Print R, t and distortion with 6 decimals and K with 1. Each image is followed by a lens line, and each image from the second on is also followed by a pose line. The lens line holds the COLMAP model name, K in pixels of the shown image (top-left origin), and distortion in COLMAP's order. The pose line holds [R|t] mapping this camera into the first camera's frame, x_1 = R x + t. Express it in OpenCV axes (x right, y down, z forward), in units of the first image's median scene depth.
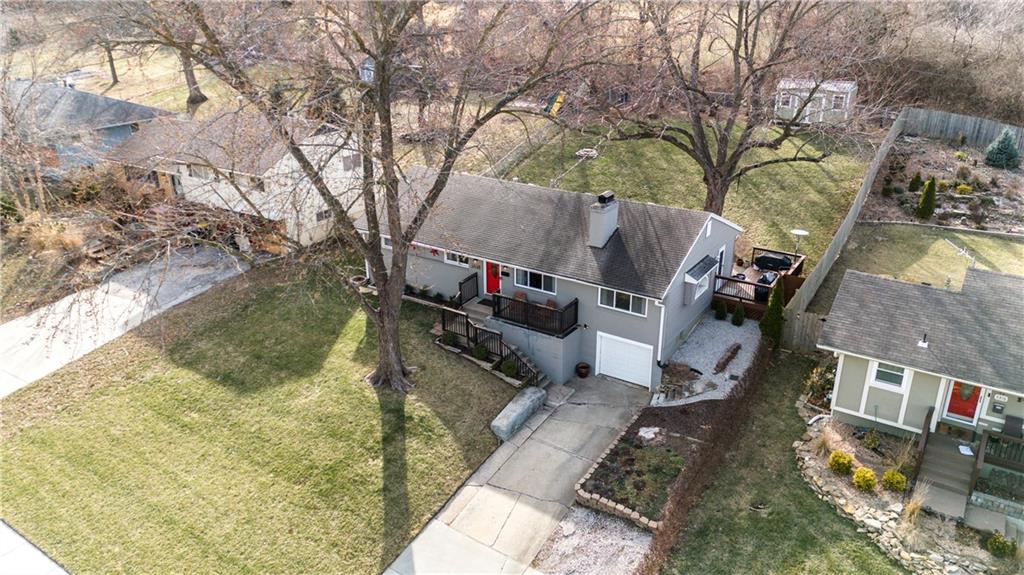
lens RADIAL K [[751.1, 0, 512.0], [0, 751.1, 287.5], [0, 0, 1]] dist [0.054145, -0.031210]
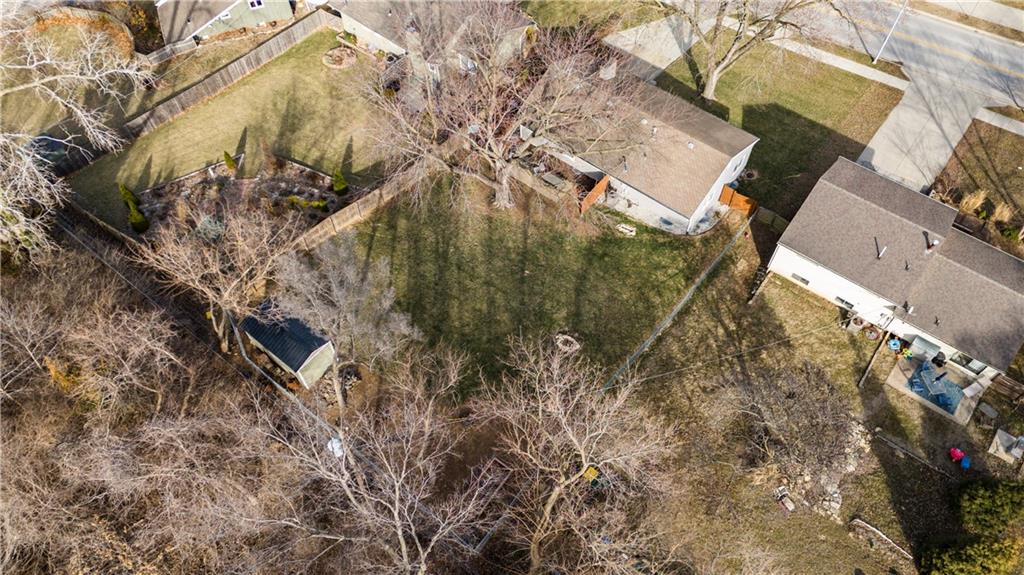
lens RADIAL K [[751.1, 0, 512.0], [0, 751.1, 287.5], [0, 0, 1]] dist [0.054145, -0.031210]
pose [[-0.993985, -0.080046, 0.074740, 0.202260], [0.059644, 0.176692, 0.982457, -2.119979], [-0.091848, 0.981006, -0.170855, 2.143335]]
